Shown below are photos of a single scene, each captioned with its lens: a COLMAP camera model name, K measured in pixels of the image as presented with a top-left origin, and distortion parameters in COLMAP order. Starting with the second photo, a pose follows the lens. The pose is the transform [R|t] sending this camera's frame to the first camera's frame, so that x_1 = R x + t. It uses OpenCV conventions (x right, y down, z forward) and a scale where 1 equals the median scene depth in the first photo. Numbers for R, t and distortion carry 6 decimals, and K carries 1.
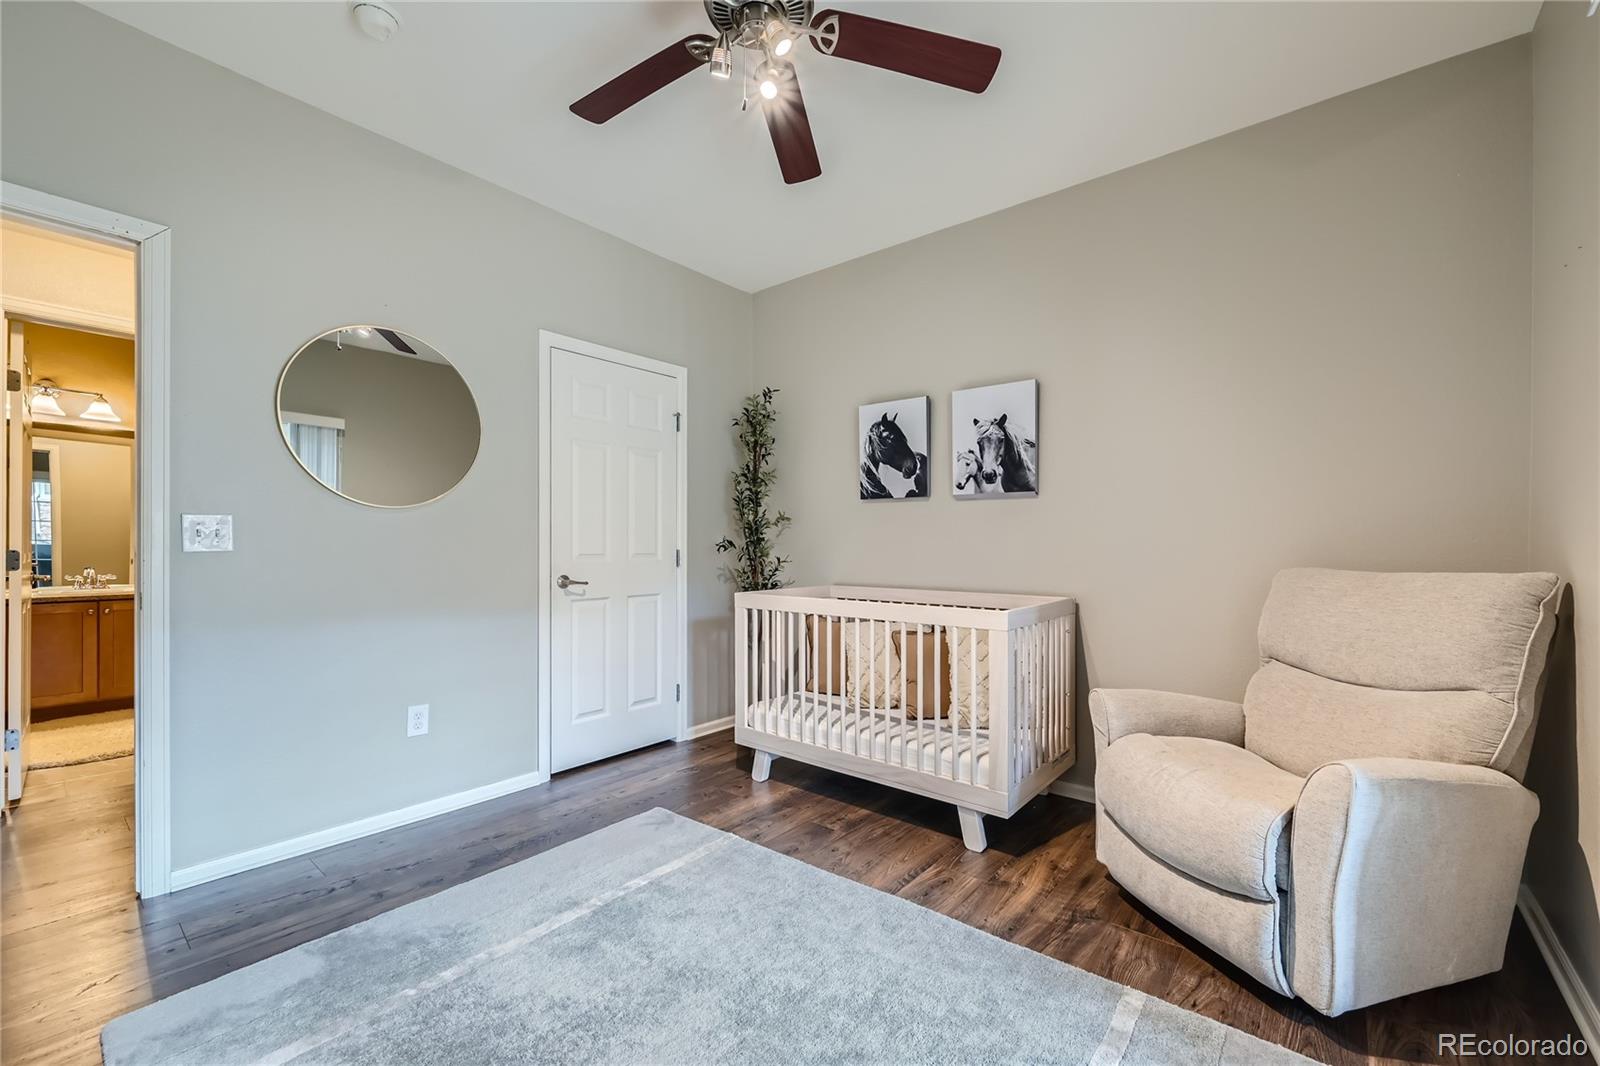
lens RADIAL K [[648.0, 0, 803.9], [0, 648.0, 547.0], [0, 0, 1]] dist [-0.000269, 0.000084]
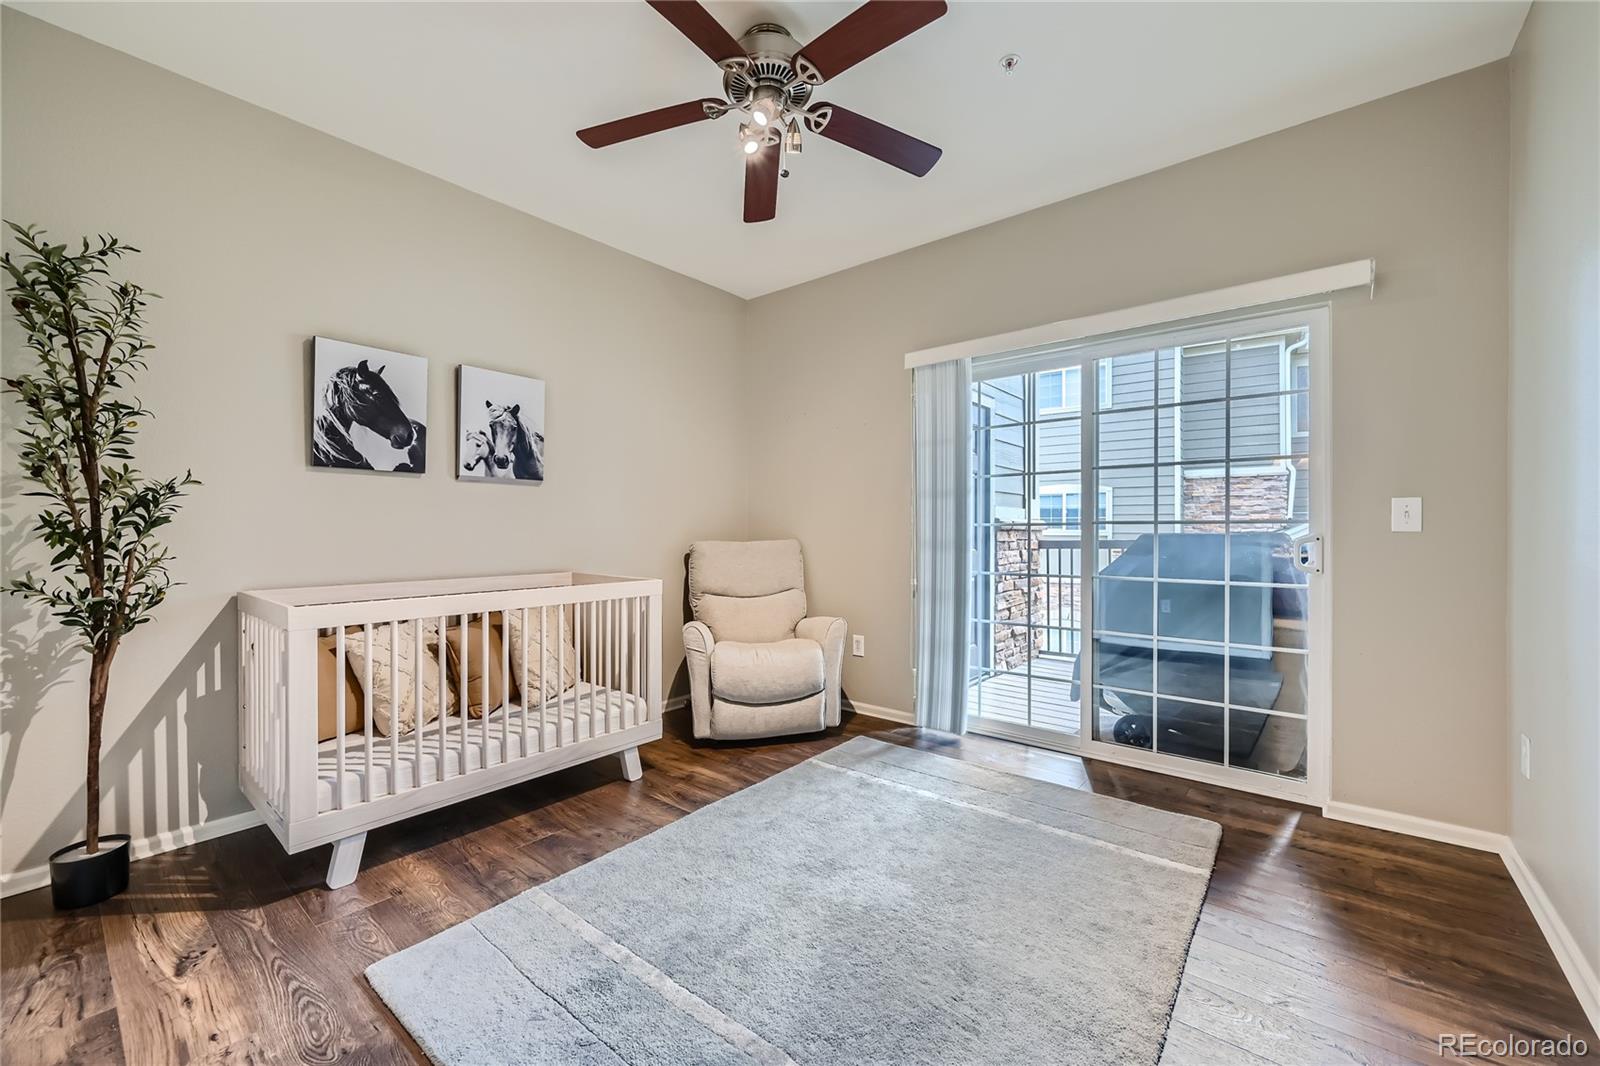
lens RADIAL K [[639.6, 0, 800.0], [0, 639.6, 533.0], [0, 0, 1]] dist [-0.001293, 0.000006]
pose [[0.004007, -0.010049, 0.999941, -0.707882], [0.002515, 0.999946, 0.010039, -0.005047], [-0.999989, 0.002474, 0.004032, 0.519618]]
